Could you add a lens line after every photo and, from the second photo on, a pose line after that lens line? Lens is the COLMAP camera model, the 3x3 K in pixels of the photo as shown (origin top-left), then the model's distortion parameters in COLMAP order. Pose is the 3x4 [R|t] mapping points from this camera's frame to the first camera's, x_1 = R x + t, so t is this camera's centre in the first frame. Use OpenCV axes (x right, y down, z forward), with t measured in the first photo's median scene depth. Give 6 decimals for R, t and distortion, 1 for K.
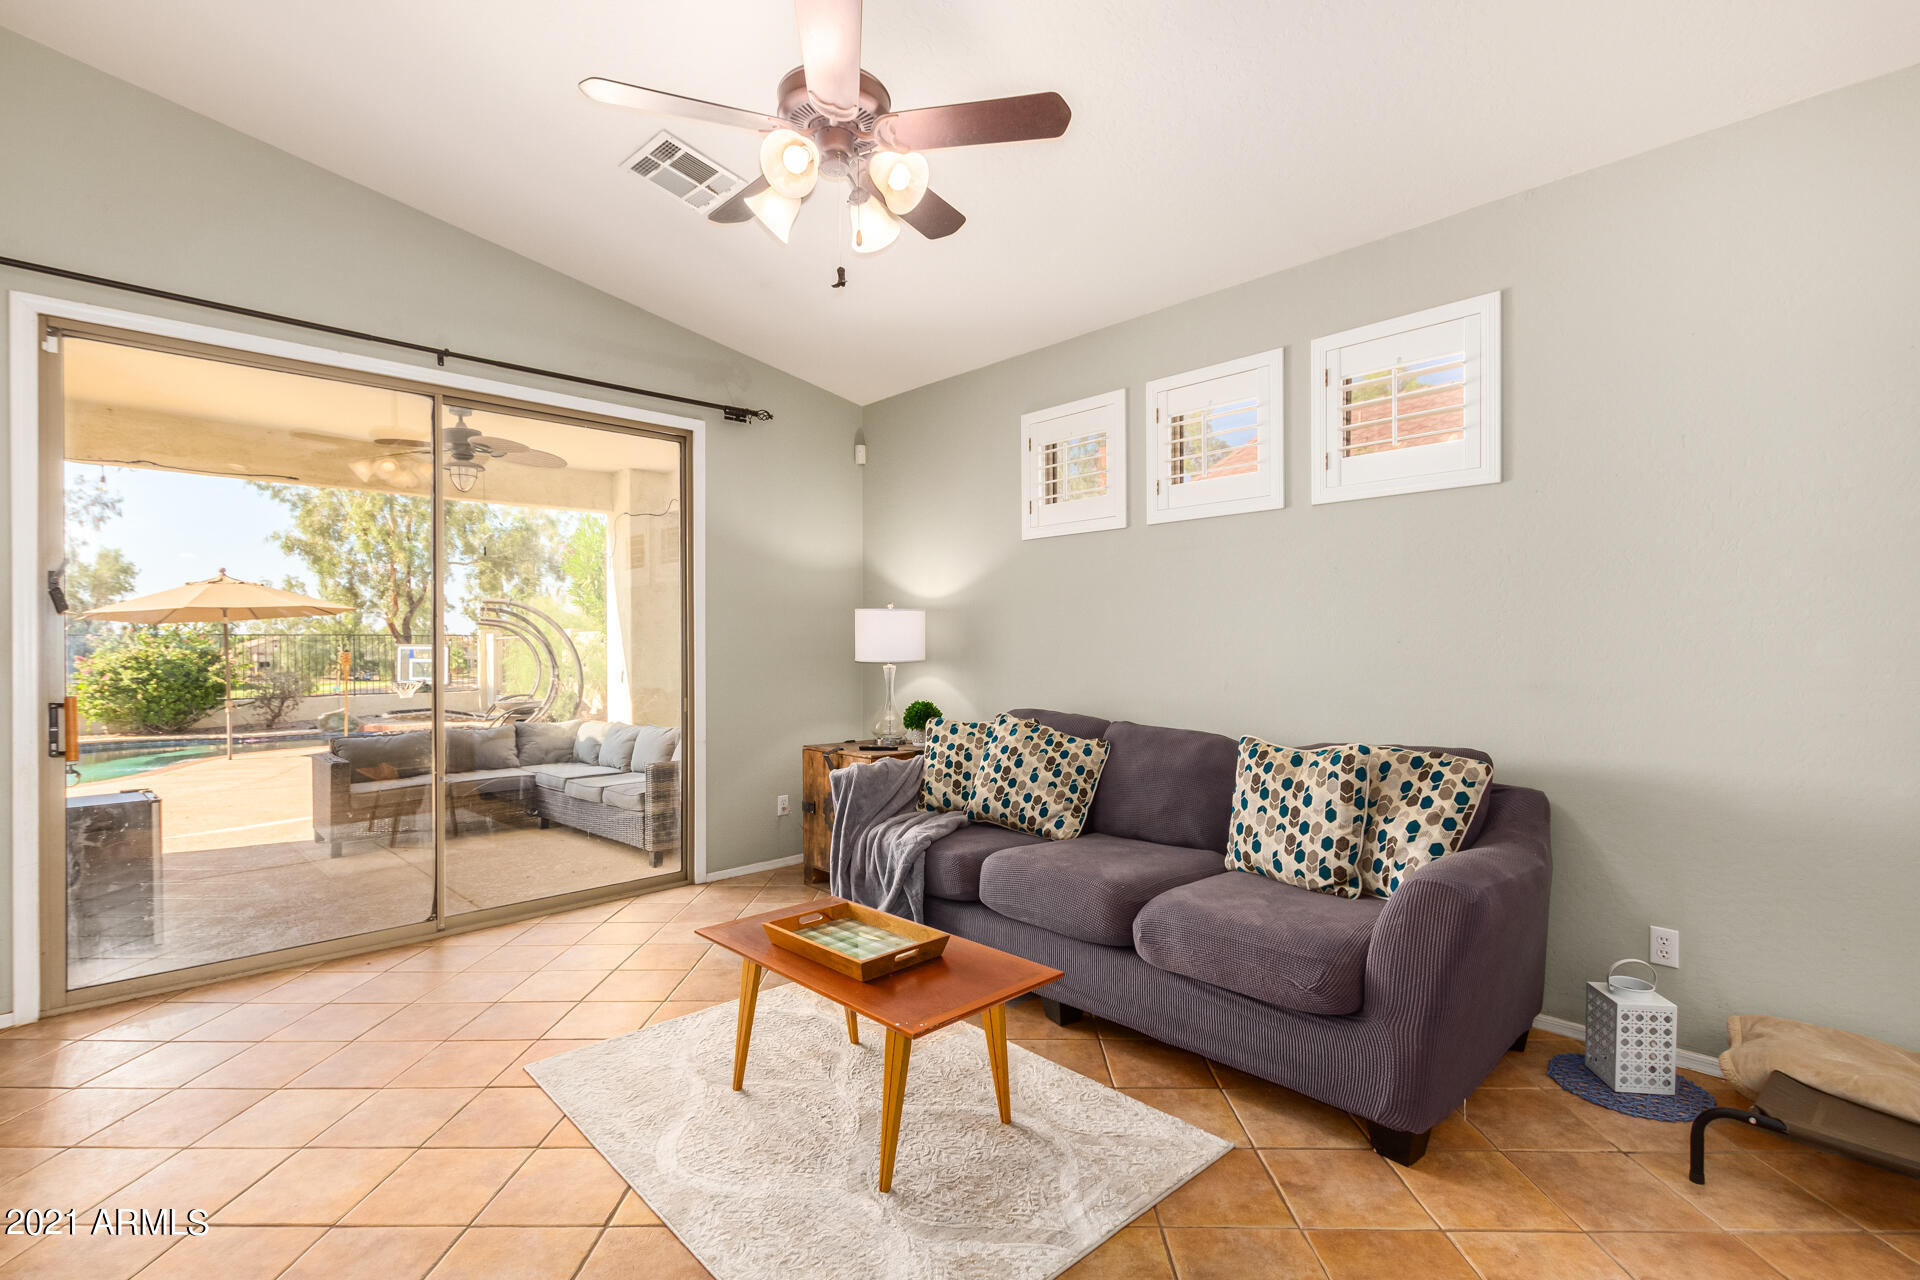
lens RADIAL K [[882.8, 0, 963.0], [0, 882.8, 648.4], [0, 0, 1]] dist [0.005257, -0.000234]
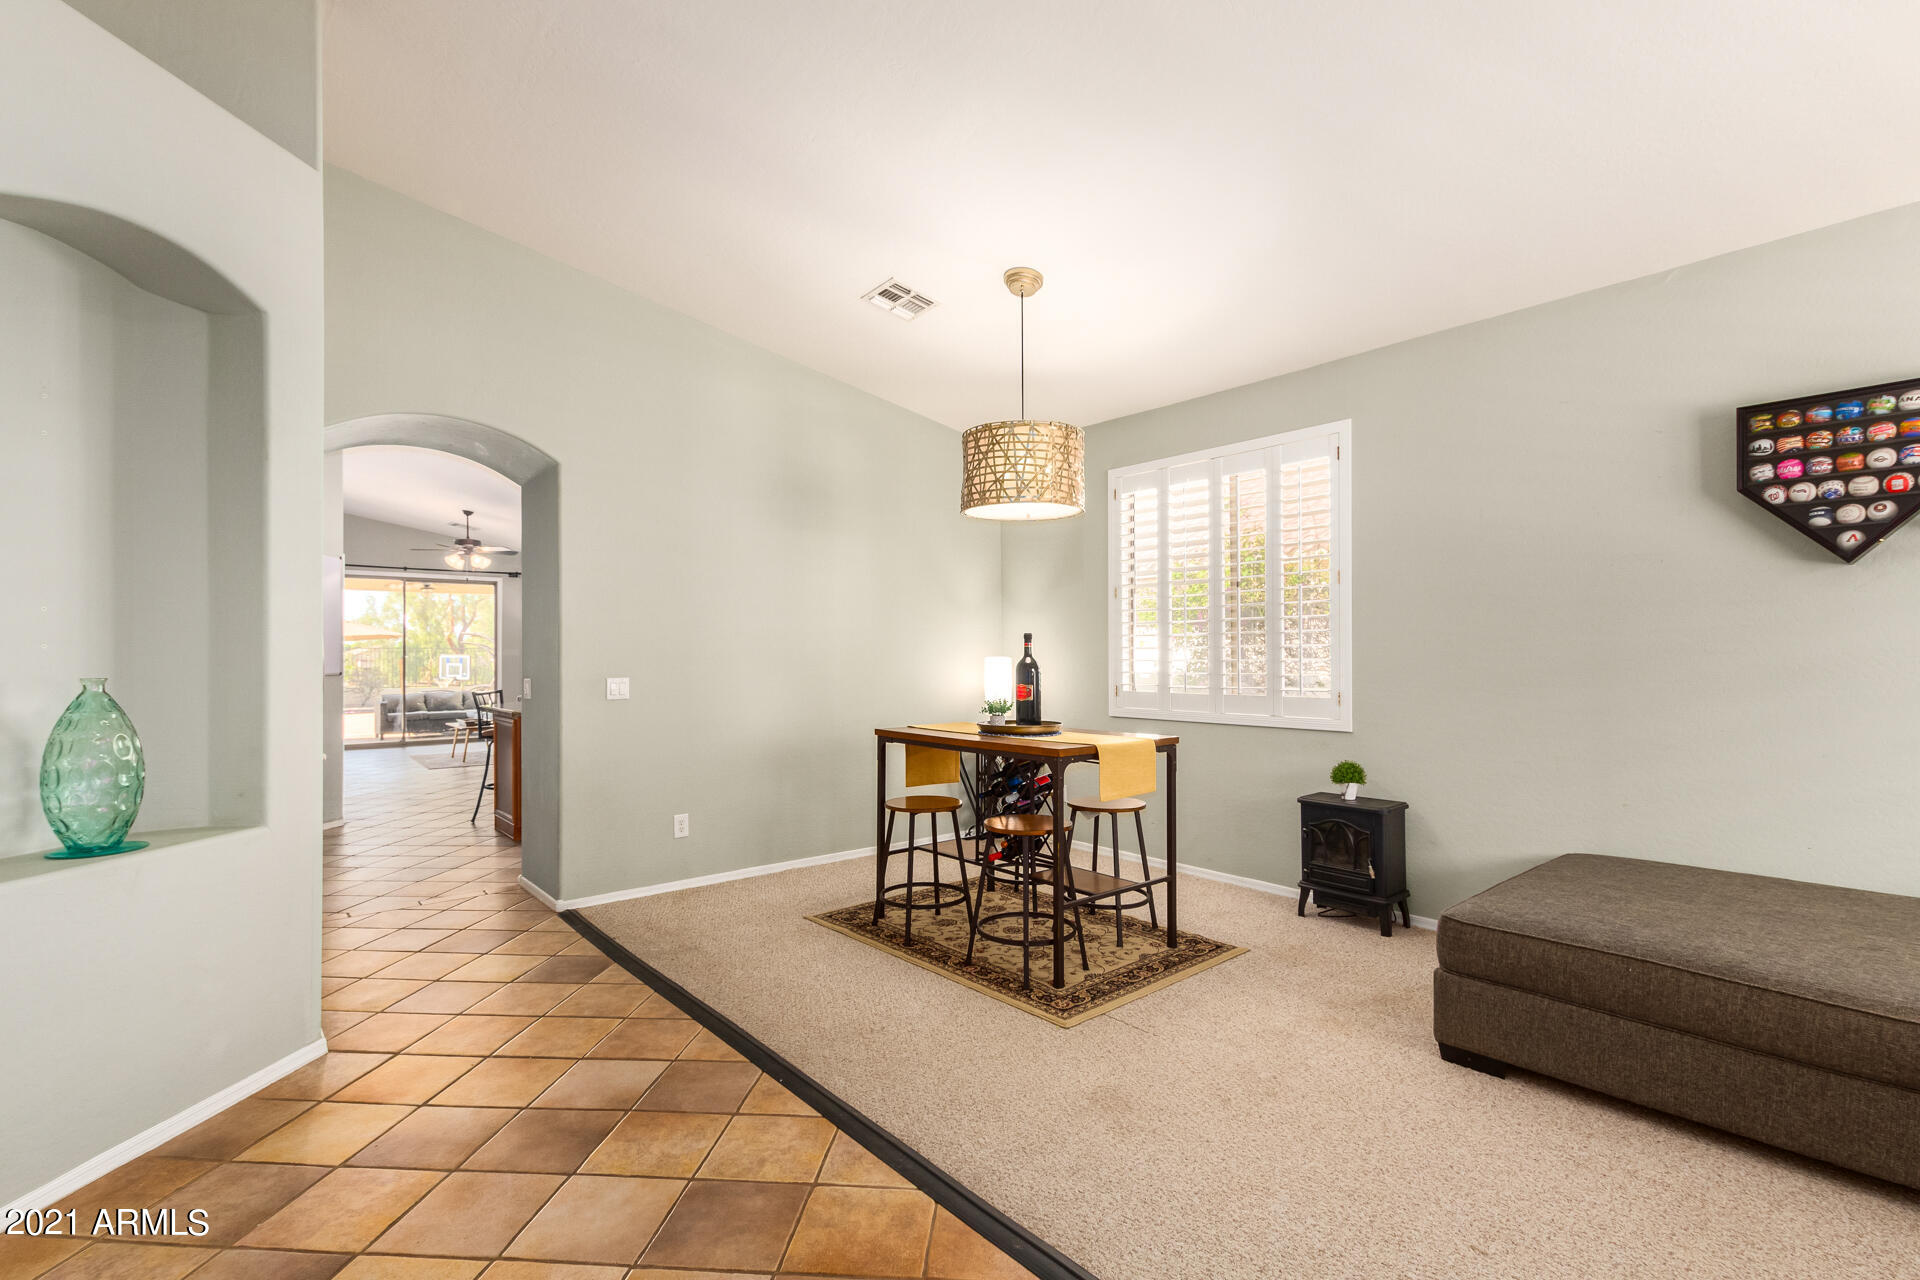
lens RADIAL K [[879.7, 0, 967.5], [0, 879.7, 649.4], [0, 0, 1]] dist [0.000699, -0.000333]
pose [[0.997377, 0.004589, -0.072242, 1.803273], [-0.005269, 0.999944, -0.009219, -0.015060], [0.072196, 0.009575, 0.997345, -2.191652]]
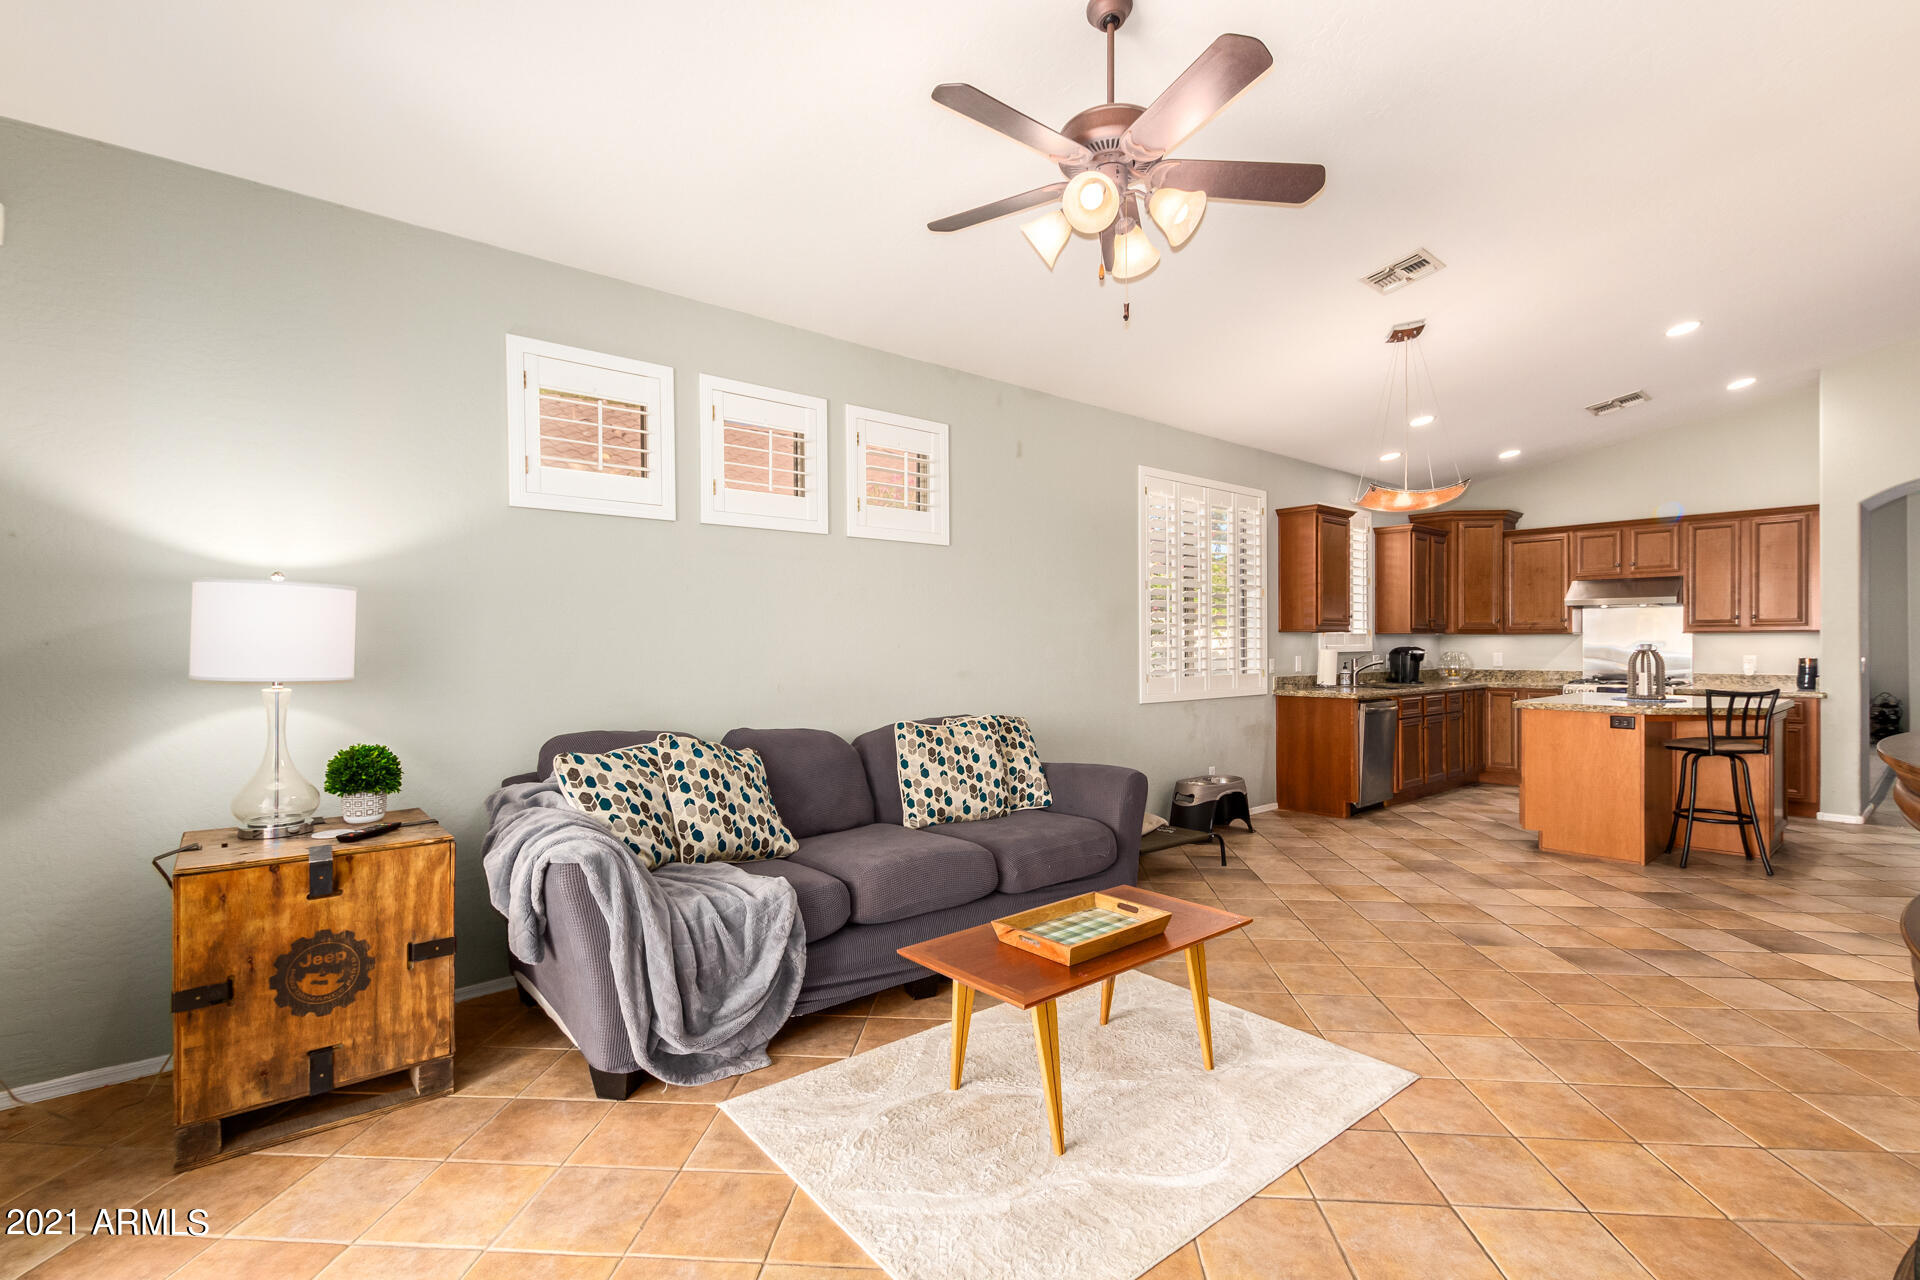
lens RADIAL K [[879.7, 0, 967.5], [0, 879.7, 649.4], [0, 0, 1]] dist [0.000699, -0.000333]
pose [[0.057294, 0.001398, 0.998356, -0.785332], [0.007272, 0.999972, -0.001818, 0.000054], [-0.998331, 0.007365, 0.057282, 0.718954]]
